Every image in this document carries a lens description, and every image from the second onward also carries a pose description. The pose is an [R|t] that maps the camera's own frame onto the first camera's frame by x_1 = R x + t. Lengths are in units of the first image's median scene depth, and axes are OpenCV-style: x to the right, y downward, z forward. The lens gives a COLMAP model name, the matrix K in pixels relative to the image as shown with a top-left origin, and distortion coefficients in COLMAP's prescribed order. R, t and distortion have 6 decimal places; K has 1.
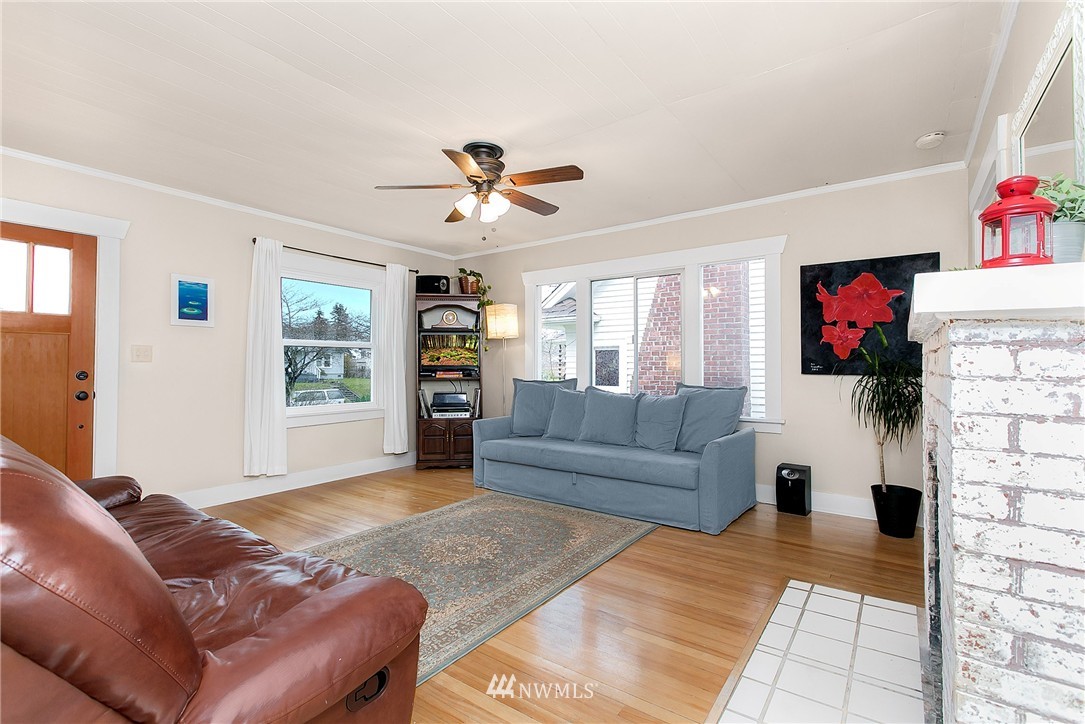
lens RADIAL K [[488.2, 0, 543.2], [0, 488.2, 359.5], [0, 0, 1]] dist [0.005323, 0.000914]
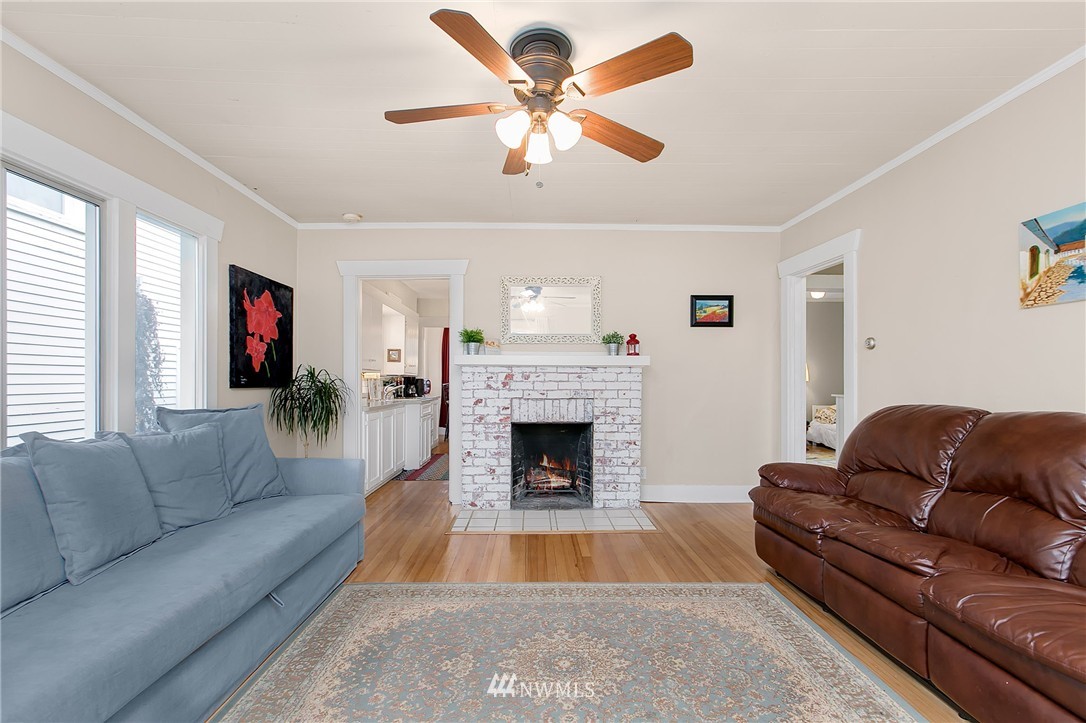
lens RADIAL K [[488.7, 0, 543.1], [0, 488.7, 372.4], [0, 0, 1]] dist [0.005323, 0.000914]
pose [[-0.603582, 0.015117, 0.797158, -0.551531], [-0.008635, 0.999638, -0.025494, 0.021131], [-0.797254, -0.022271, -0.603233, 1.176558]]
